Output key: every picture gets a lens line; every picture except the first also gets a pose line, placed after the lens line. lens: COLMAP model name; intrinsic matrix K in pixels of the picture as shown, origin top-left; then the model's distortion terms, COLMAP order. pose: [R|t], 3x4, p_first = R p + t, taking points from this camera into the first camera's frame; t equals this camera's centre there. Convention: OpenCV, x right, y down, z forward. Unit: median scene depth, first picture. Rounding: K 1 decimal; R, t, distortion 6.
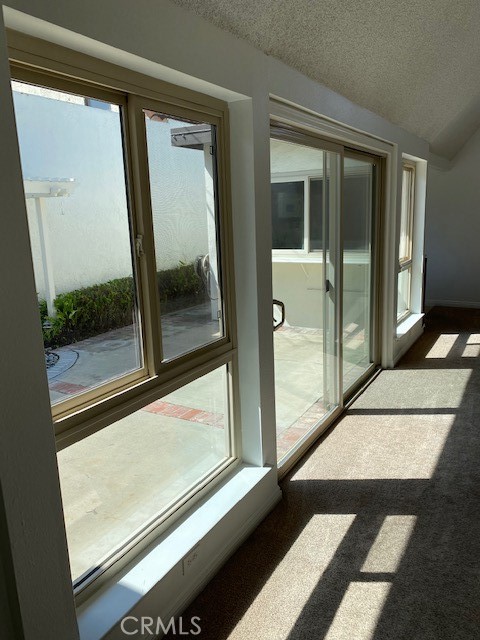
lens RADIAL K [[492.5, 0, 245.0], [0, 492.5, 316.8], [0, 0, 1]] dist [0.009510, -0.008703]
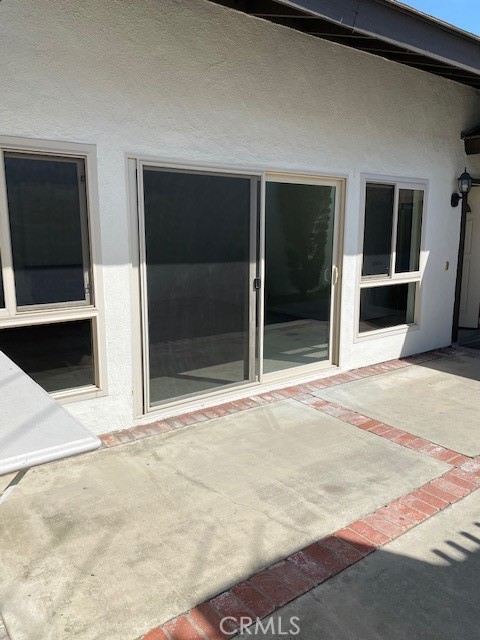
lens RADIAL K [[492.5, 0, 245.0], [0, 492.5, 316.8], [0, 0, 1]] dist [0.009510, -0.008703]
pose [[-0.920591, -0.043880, 0.388054, -0.283946], [0.105836, 0.928449, 0.356064, -0.423115], [-0.375913, 0.368860, -0.850078, 2.076804]]
